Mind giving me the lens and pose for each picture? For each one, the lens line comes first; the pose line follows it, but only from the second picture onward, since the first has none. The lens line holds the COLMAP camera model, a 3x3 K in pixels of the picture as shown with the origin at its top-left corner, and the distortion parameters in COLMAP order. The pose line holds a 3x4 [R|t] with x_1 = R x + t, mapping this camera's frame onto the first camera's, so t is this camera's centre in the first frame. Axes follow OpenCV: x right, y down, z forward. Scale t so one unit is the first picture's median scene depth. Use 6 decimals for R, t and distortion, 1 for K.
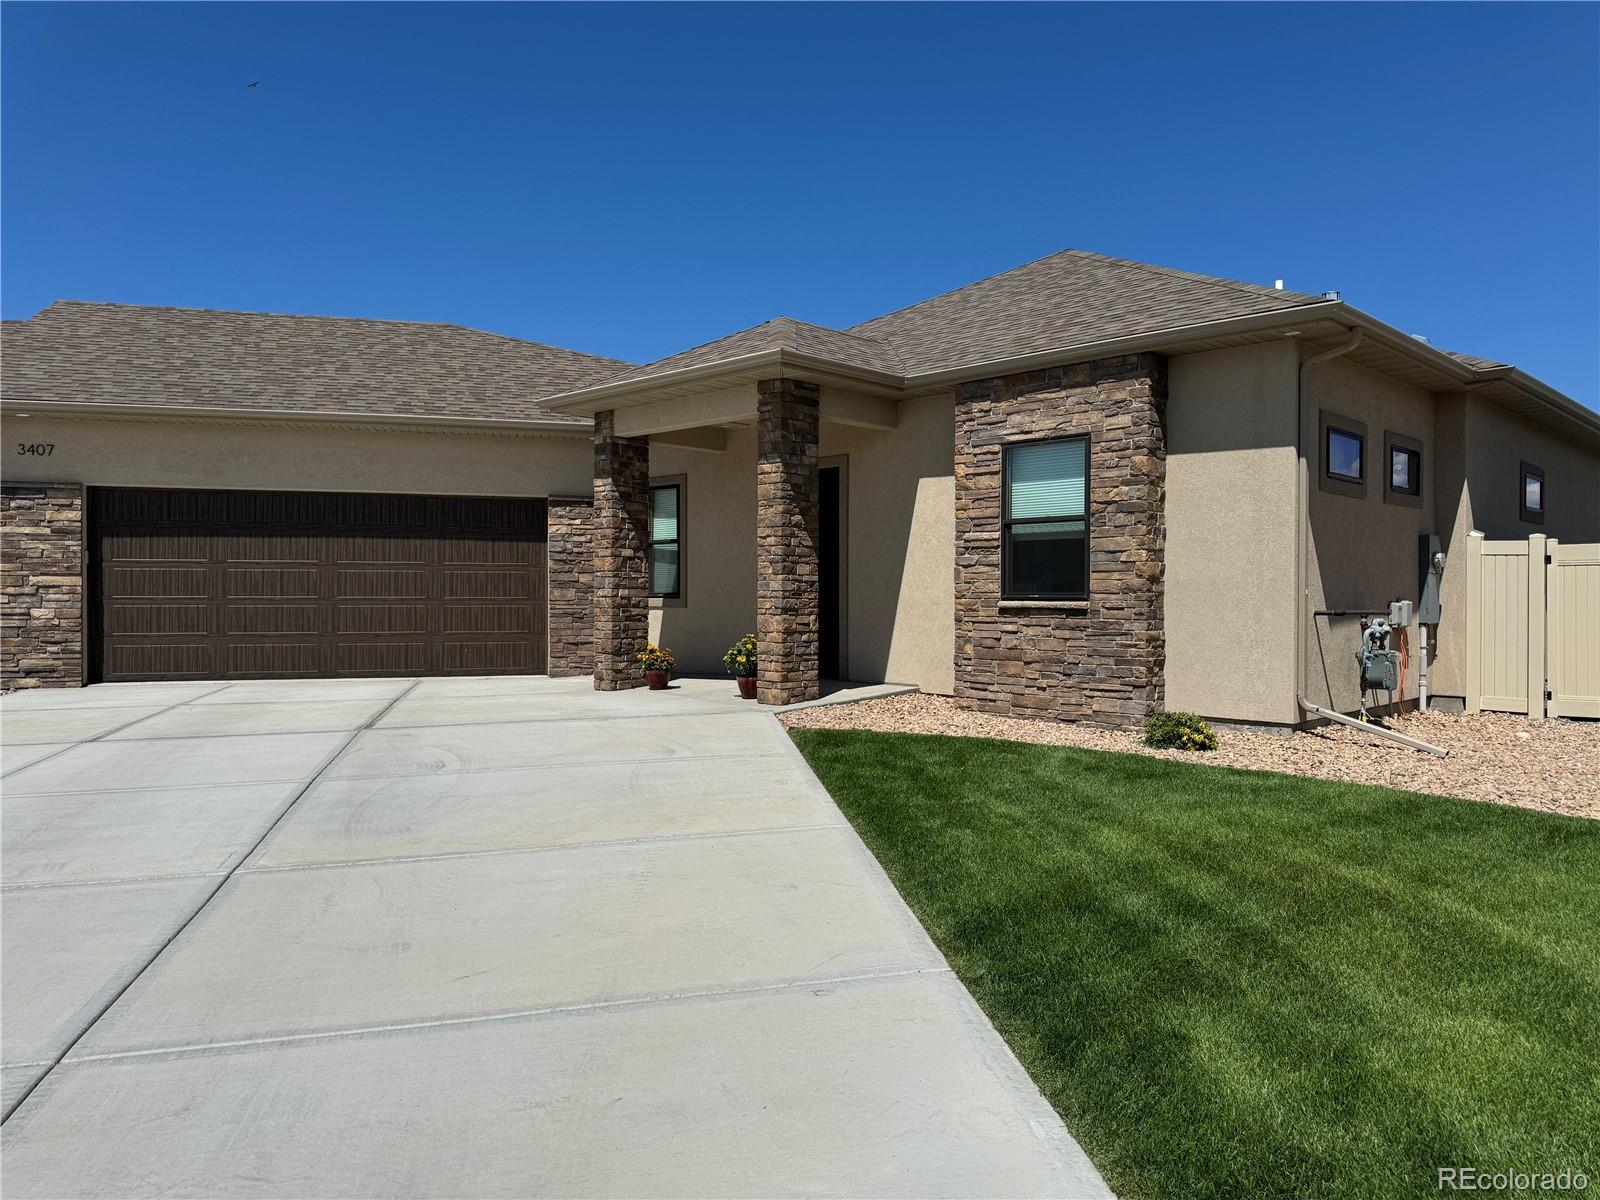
lens RADIAL K [[1179.9, 0, 800.4], [0, 1179.9, 628.2], [0, 0, 1]] dist [0.136685, -0.196502]
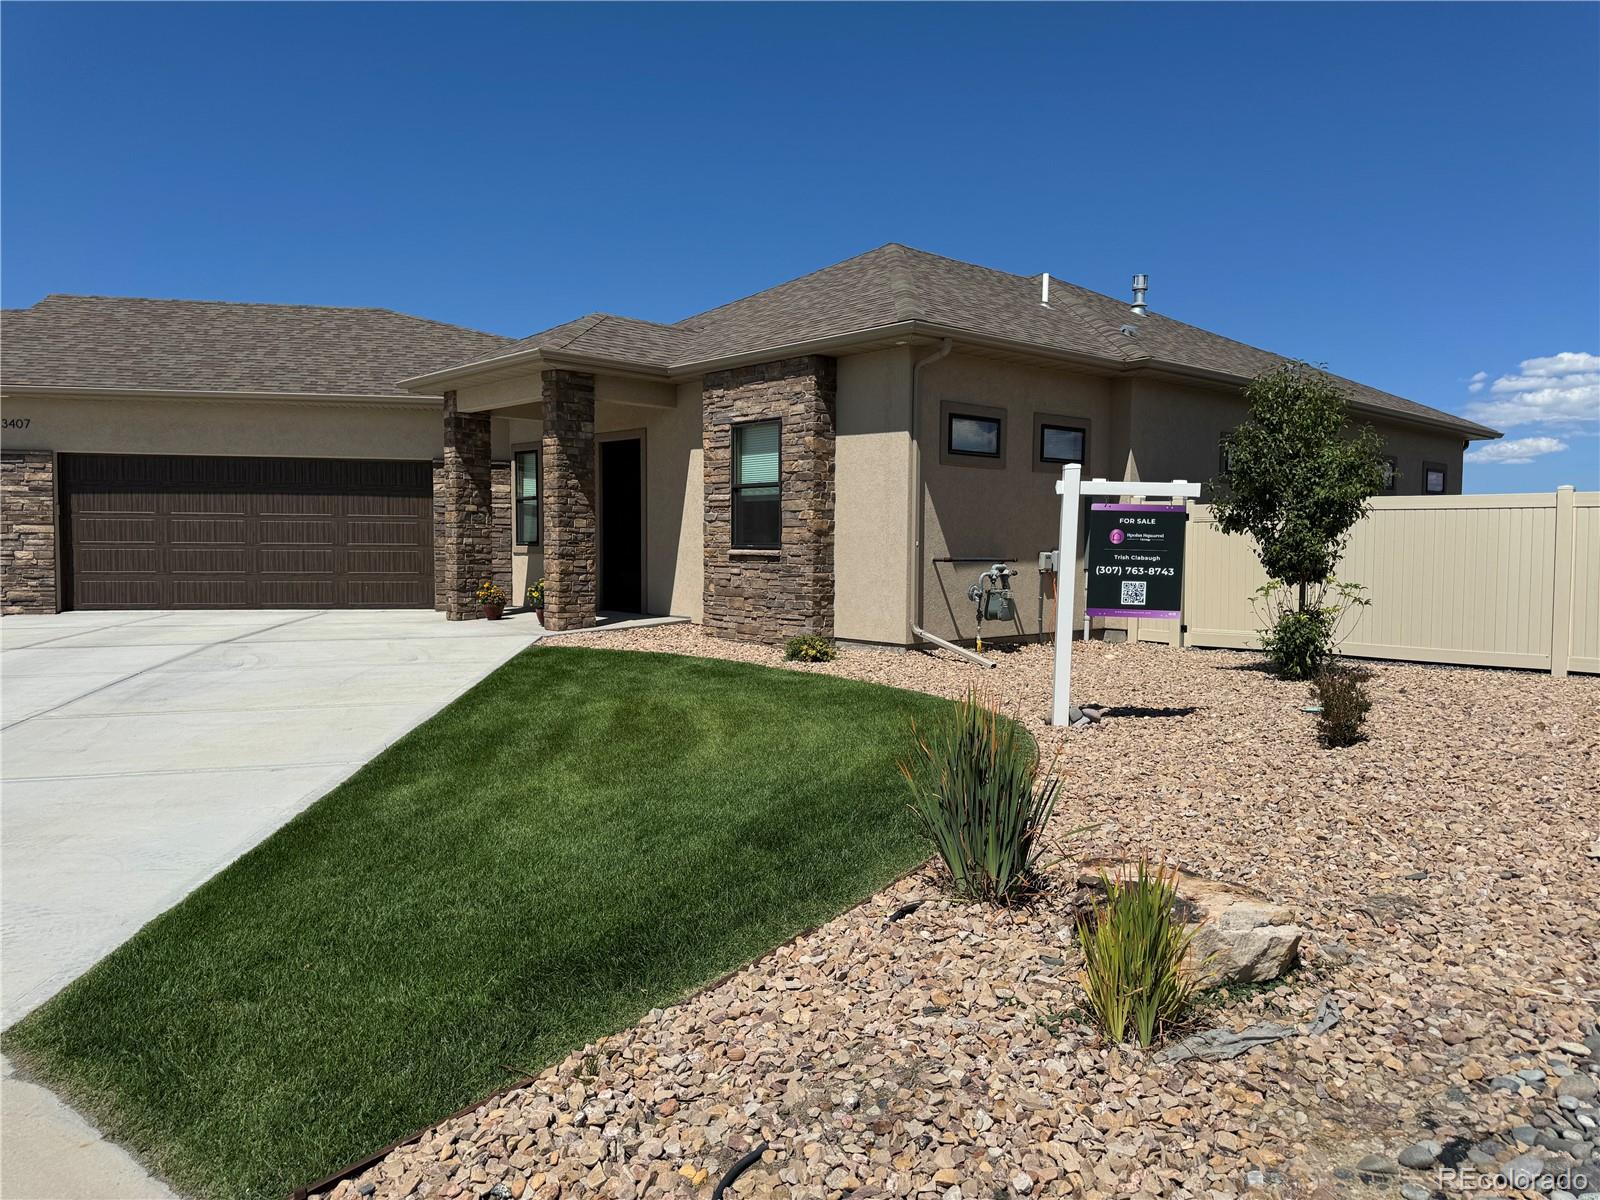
lens RADIAL K [[1179.9, 0, 800.4], [0, 1179.9, 628.2], [0, 0, 1]] dist [0.136685, -0.196502]
pose [[0.997786, 0.009375, -0.065850, 0.315898], [-0.006604, 0.999089, 0.042173, 0.006935], [0.066185, -0.041644, 0.996938, -0.242793]]
